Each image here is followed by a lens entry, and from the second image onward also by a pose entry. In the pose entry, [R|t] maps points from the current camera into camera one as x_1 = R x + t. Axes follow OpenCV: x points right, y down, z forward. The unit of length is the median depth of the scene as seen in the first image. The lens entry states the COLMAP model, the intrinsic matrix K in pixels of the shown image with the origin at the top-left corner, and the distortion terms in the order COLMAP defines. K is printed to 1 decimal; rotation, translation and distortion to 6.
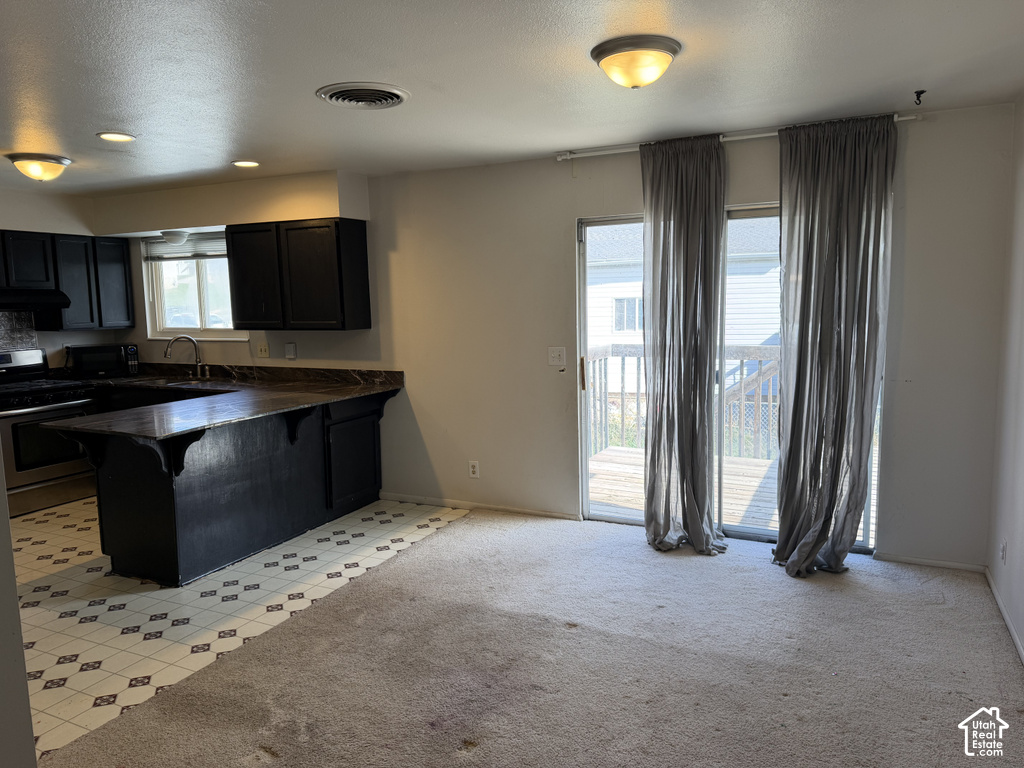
lens RADIAL K [[717.5, 0, 512.0], [0, 717.5, 384.0], [0, 0, 1]] dist [0.064279, -0.078524]
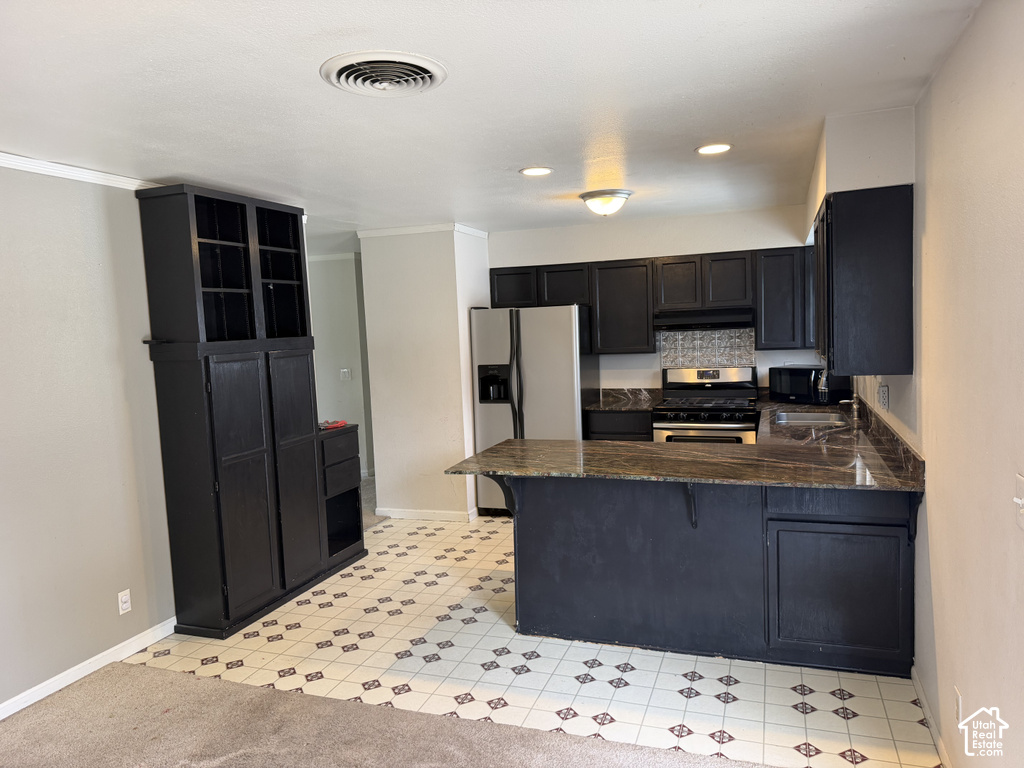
lens RADIAL K [[717.5, 0, 512.0], [0, 717.5, 384.0], [0, 0, 1]] dist [0.064279, -0.078524]
pose [[0.102298, 0.095808, -0.990129, 0.333967], [-0.081266, 0.992829, 0.087673, -0.095125], [0.991429, 0.071495, 0.109350, 0.637846]]
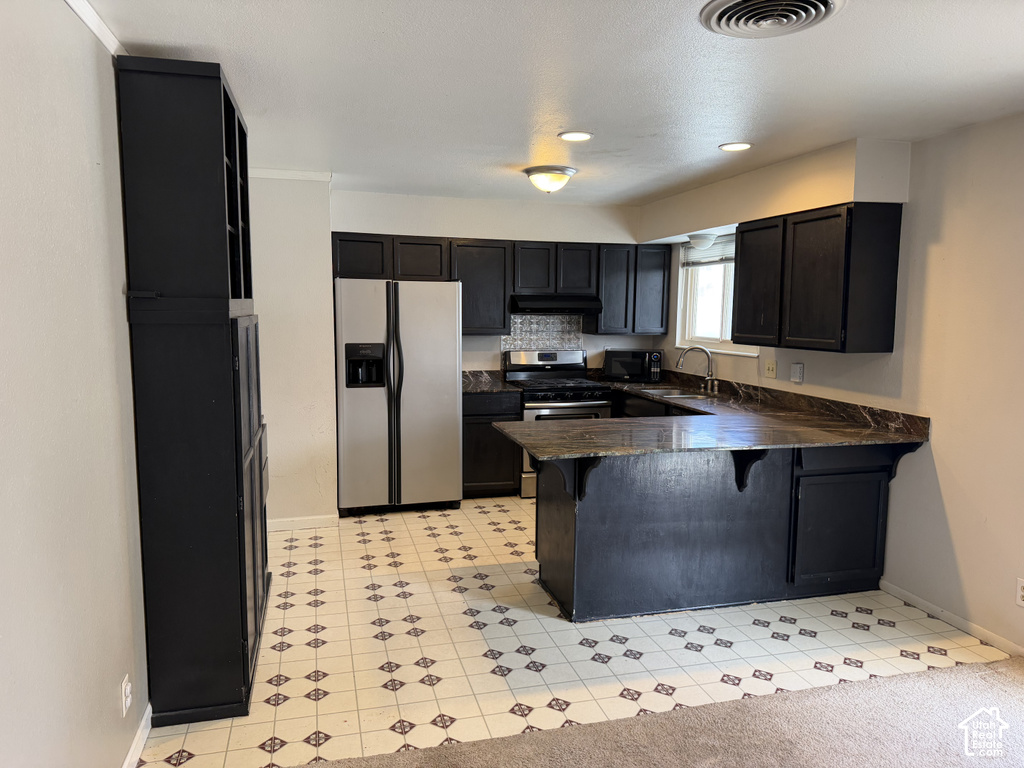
lens RADIAL K [[717.5, 0, 512.0], [0, 717.5, 384.0], [0, 0, 1]] dist [0.064279, -0.078524]
pose [[0.652180, 0.104318, -0.750852, 0.104070], [-0.111326, 0.992927, 0.041255, -0.033968], [0.749845, 0.056684, 0.659181, 0.242327]]
